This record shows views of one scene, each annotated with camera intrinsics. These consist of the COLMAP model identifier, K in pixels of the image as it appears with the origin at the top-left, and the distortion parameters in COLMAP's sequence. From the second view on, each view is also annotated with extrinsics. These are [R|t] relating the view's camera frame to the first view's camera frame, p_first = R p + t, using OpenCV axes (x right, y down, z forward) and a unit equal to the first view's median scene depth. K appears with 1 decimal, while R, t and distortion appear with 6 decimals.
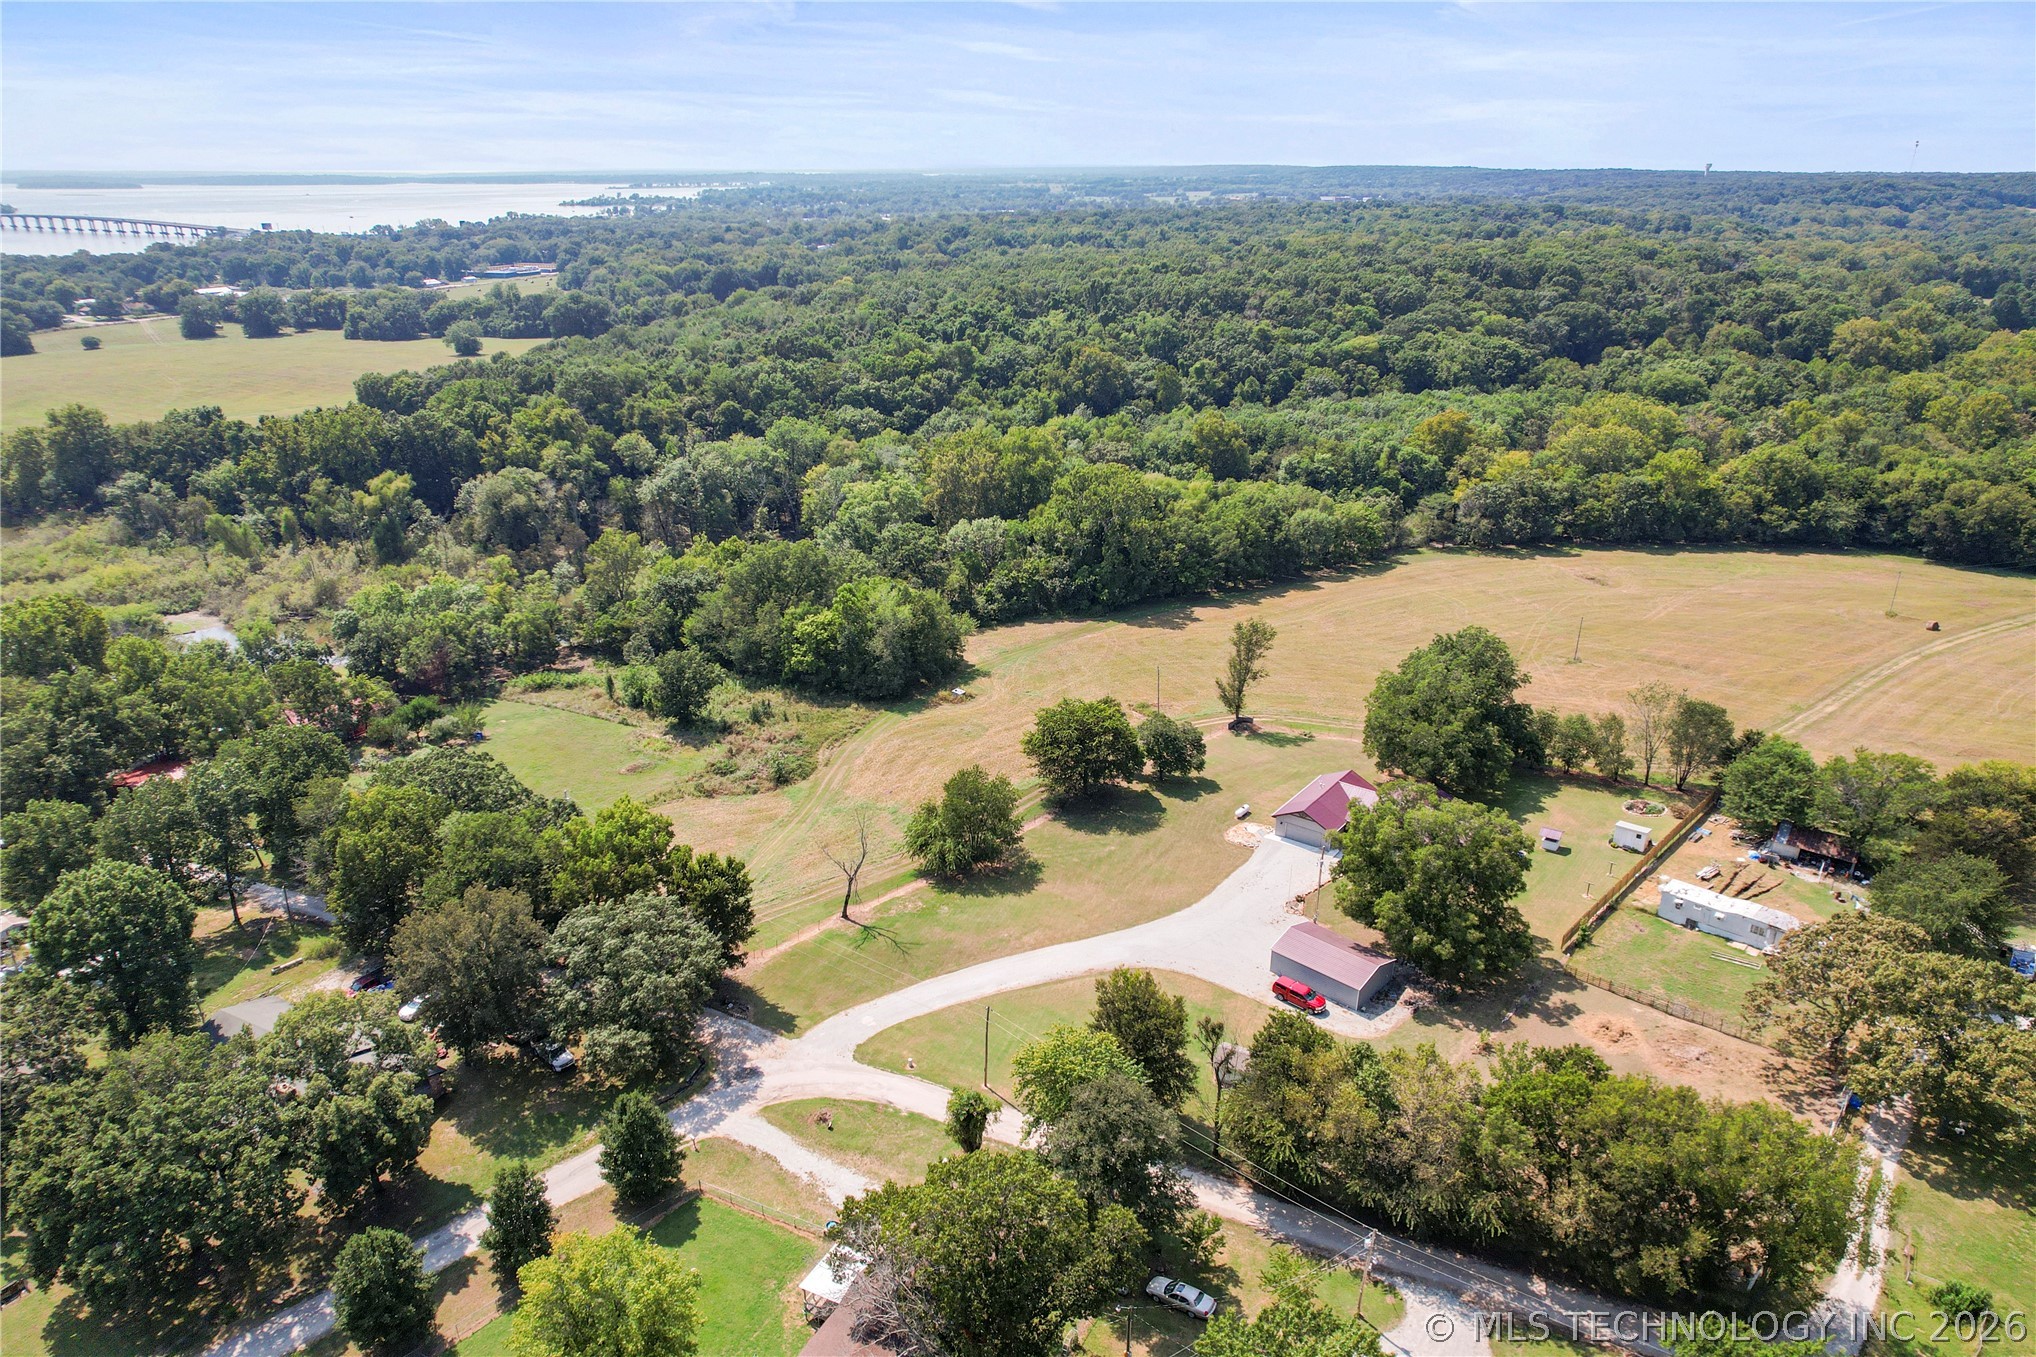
lens RADIAL K [[1297.2, 0, 1041.0], [0, 1297.2, 670.8], [0, 0, 1]] dist [-0.030500, -0.001291]
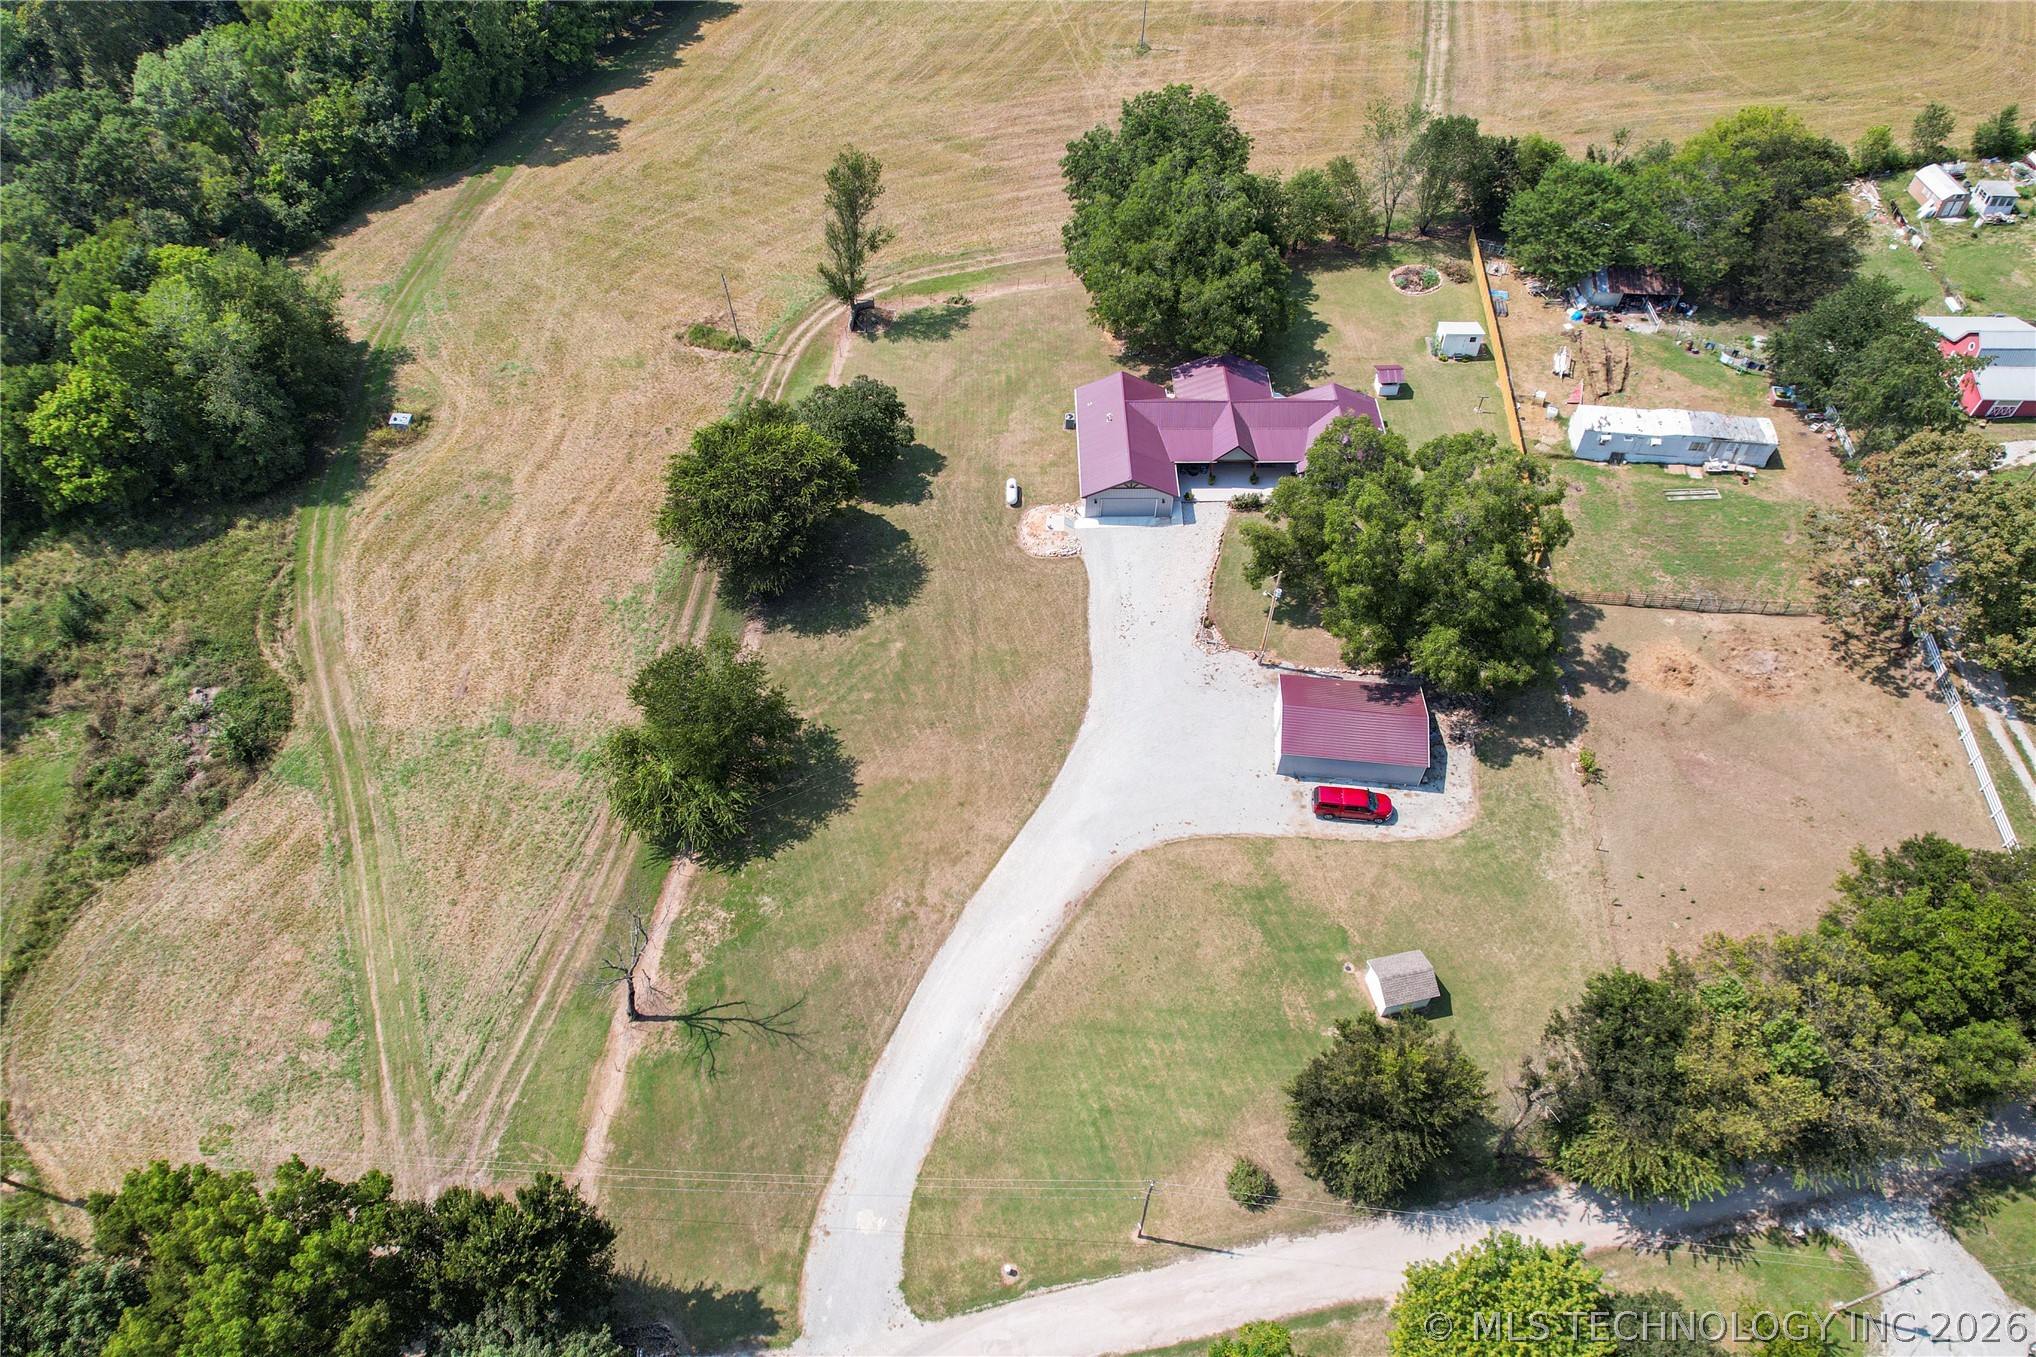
lens RADIAL K [[1297.2, 0, 1041.0], [0, 1297.2, 670.8], [0, 0, 1]] dist [-0.030500, -0.001291]
pose [[0.798316, -0.465046, 0.382654, -0.126571], [0.217493, 0.815131, 0.536896, -0.165084], [-0.561595, -0.345388, 0.751877, 0.422999]]
